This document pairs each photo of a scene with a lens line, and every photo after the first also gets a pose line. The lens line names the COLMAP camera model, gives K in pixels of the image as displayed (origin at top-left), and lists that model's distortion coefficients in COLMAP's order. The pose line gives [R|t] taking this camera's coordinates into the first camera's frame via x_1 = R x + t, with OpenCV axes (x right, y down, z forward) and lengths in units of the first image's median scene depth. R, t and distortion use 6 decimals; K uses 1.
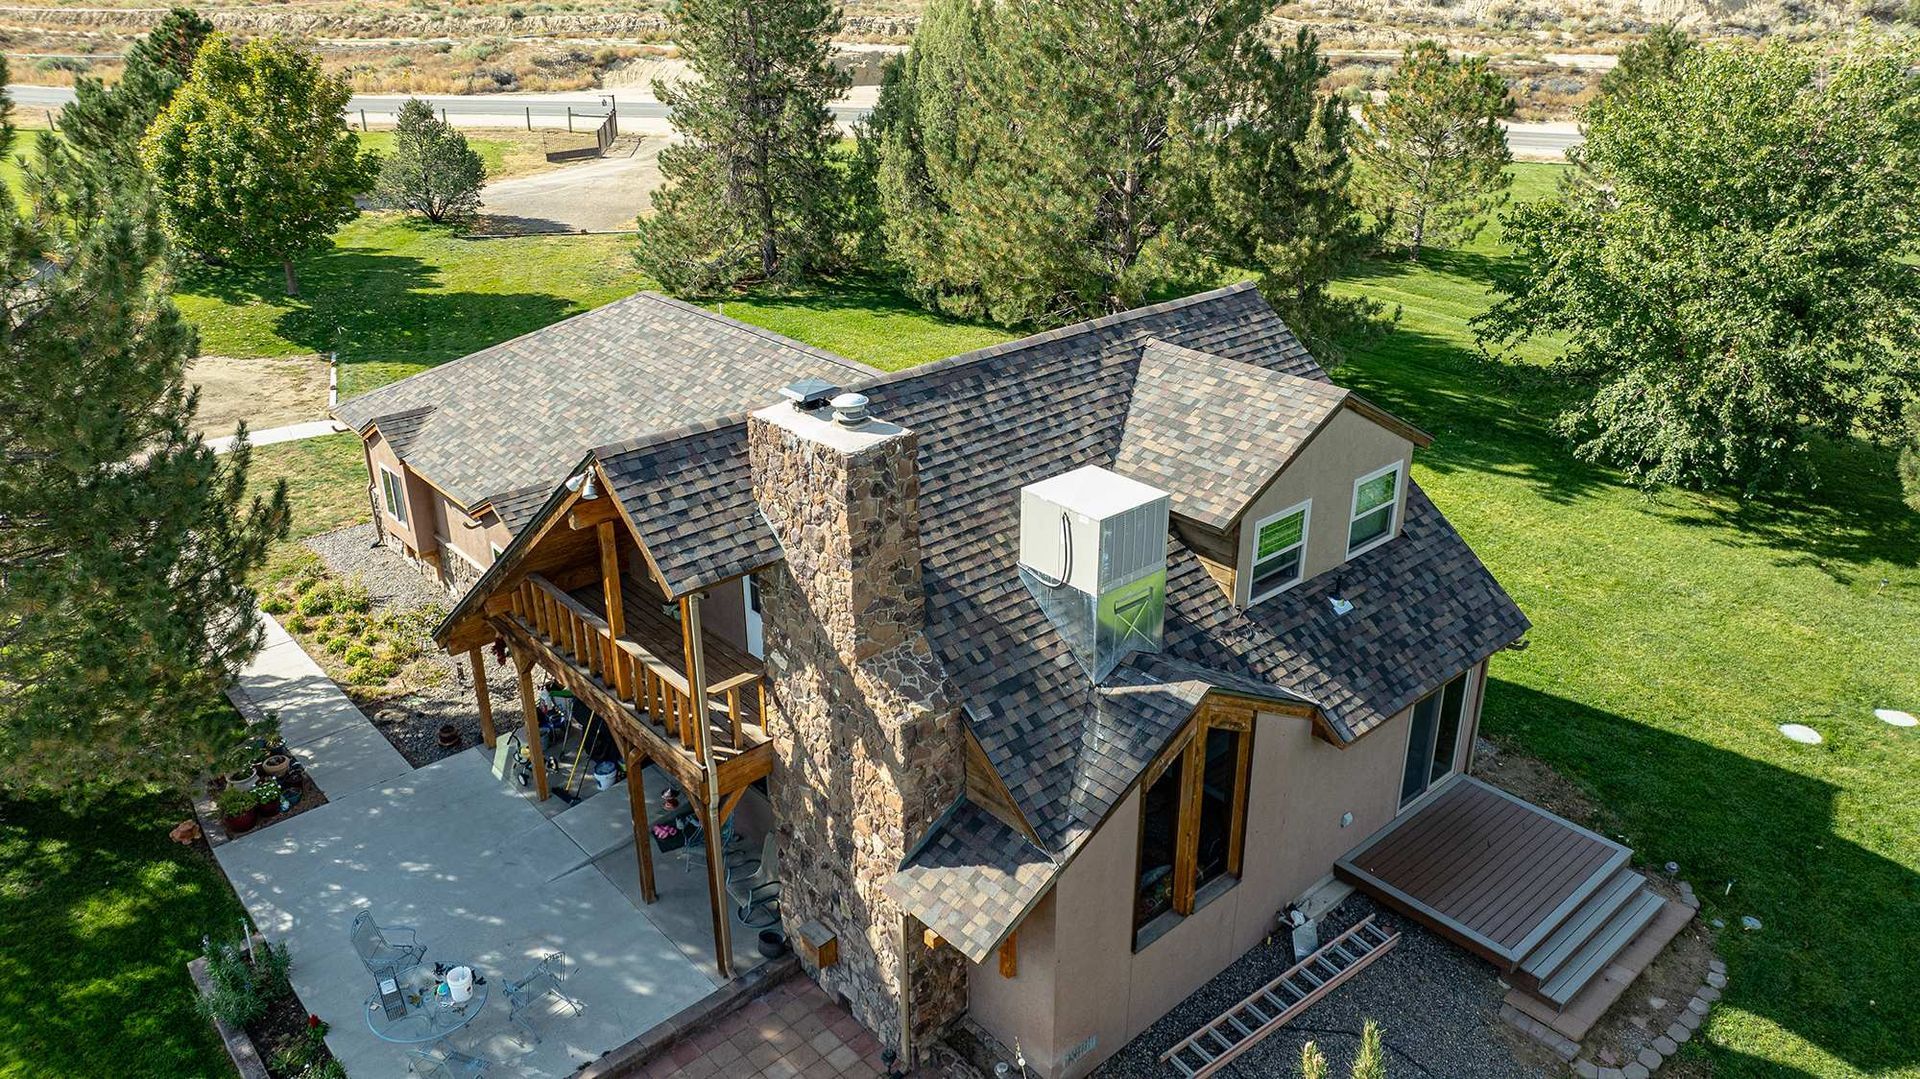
lens RADIAL K [[1350.6, 0, 954.8], [0, 1350.6, 537.6], [0, 0, 1]] dist [-0.024712, 0.004215]
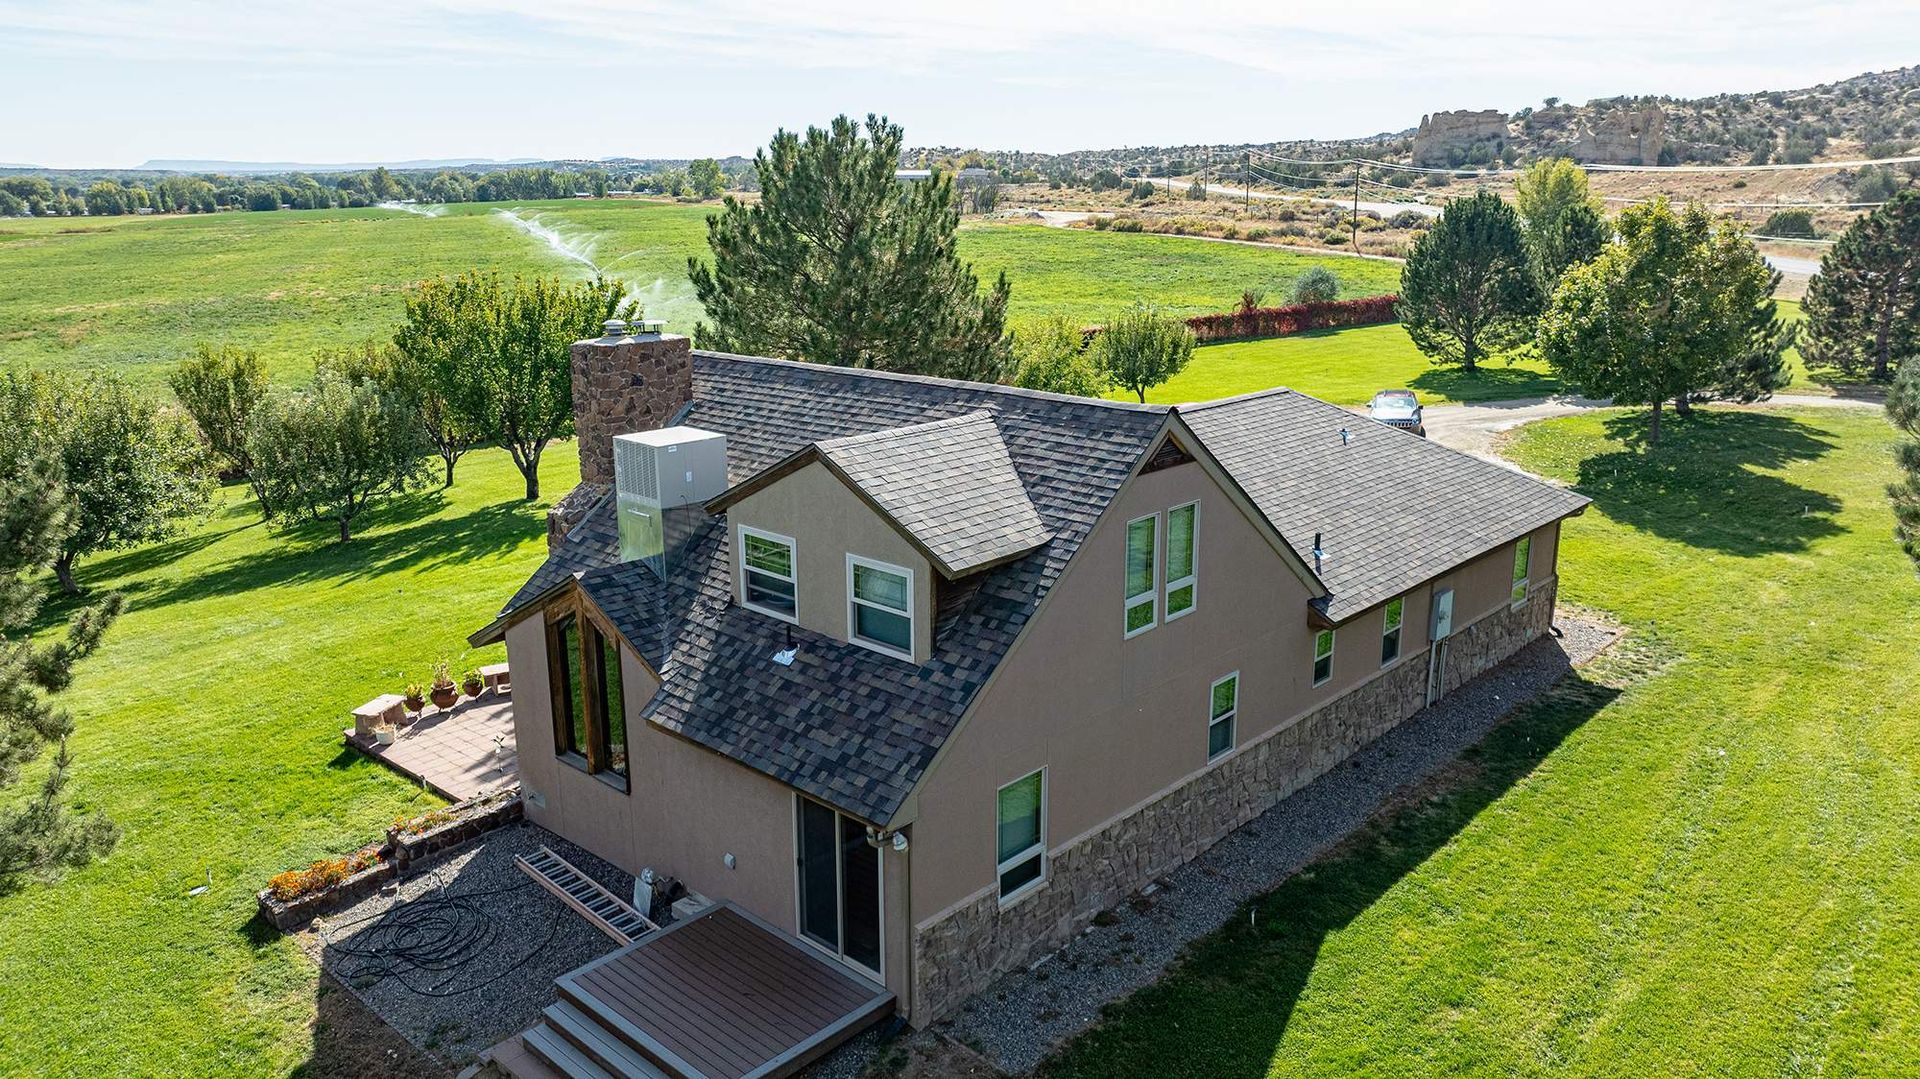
lens RADIAL K [[1350.6, 0, 958.6], [0, 1350.6, 537.6], [0, 0, 1]] dist [-0.024712, 0.004215]
pose [[0.084063, 0.240895, -0.966904, 1.435471], [-0.394941, 0.898924, 0.189622, -0.309927], [0.914852, 0.365930, 0.170706, 1.062791]]
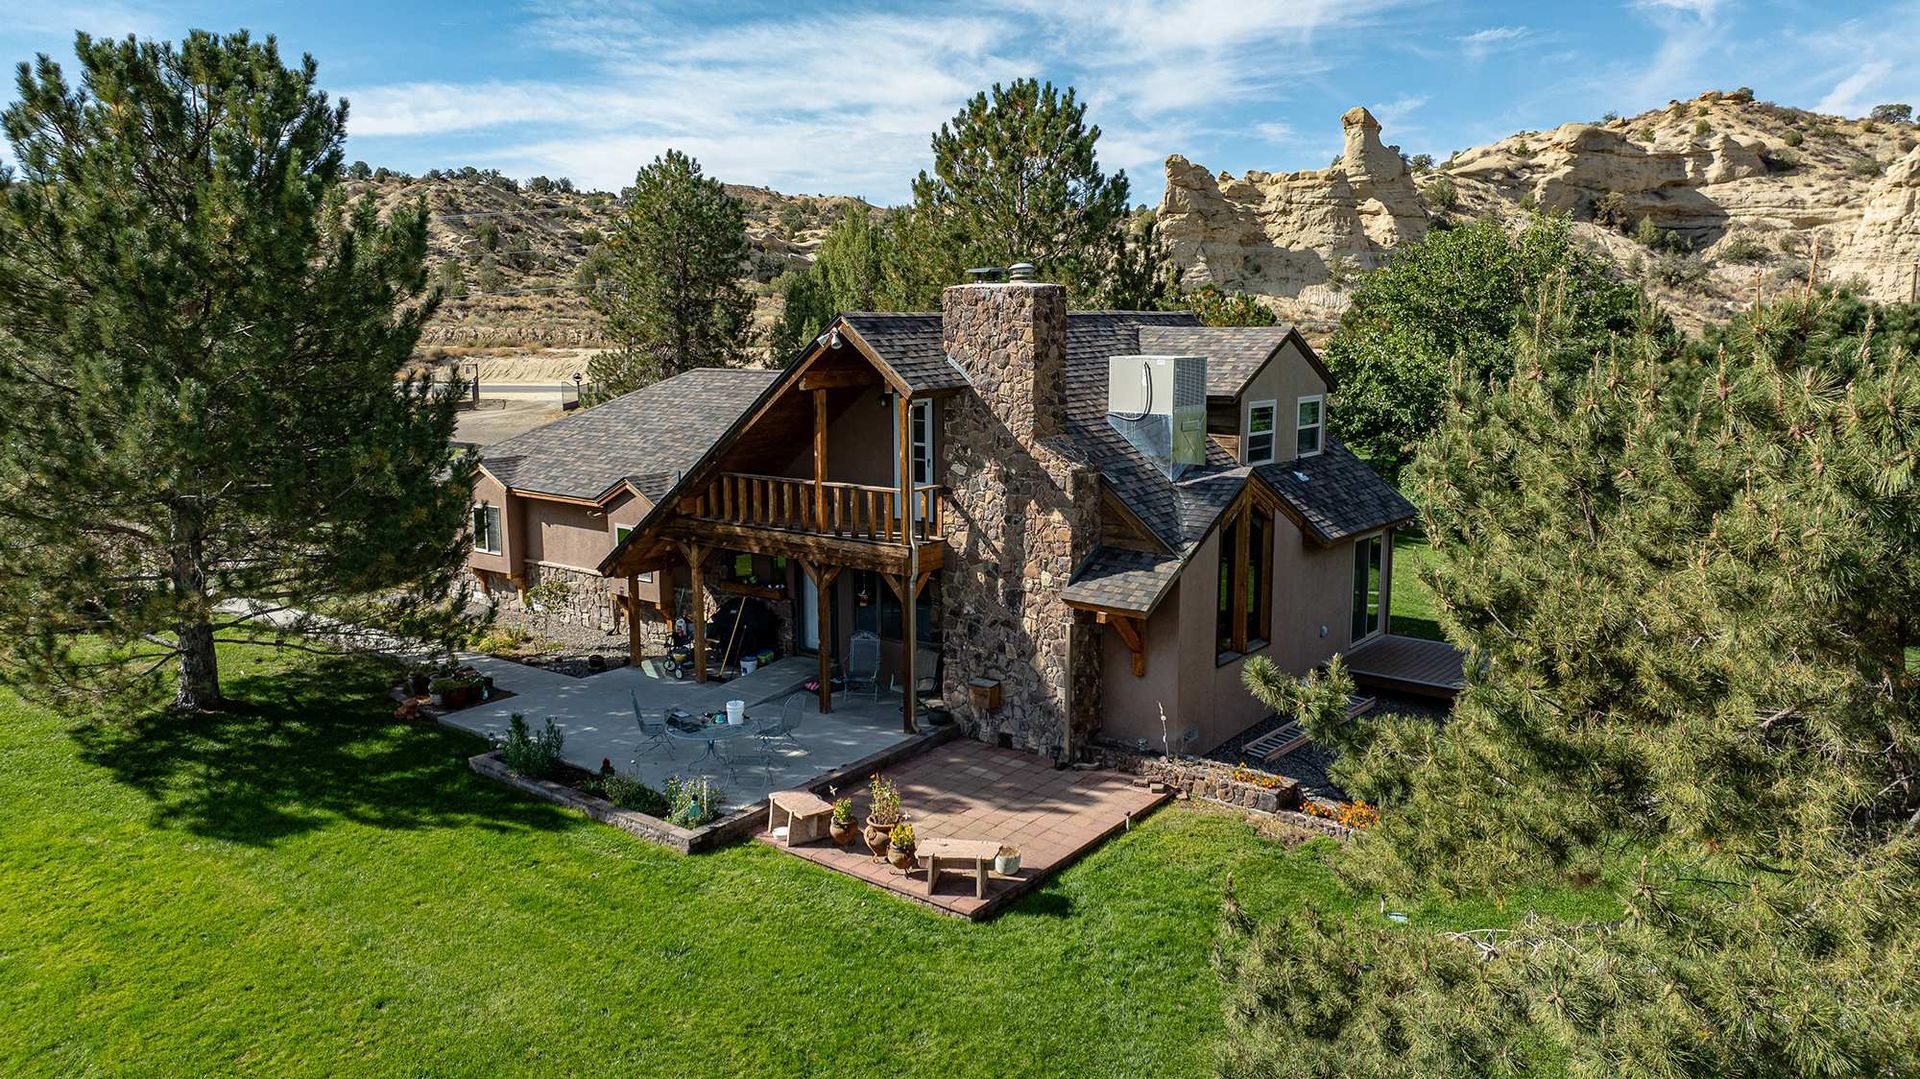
lens RADIAL K [[1350.6, 0, 963.0], [0, 1350.6, 536.4], [0, 0, 1]] dist [-0.024712, 0.004215]
pose [[0.982042, -0.026737, 0.186759, -0.393183], [0.072485, 0.967401, -0.242654, 0.504714], [-0.174183, 0.251833, 0.951967, -0.337217]]
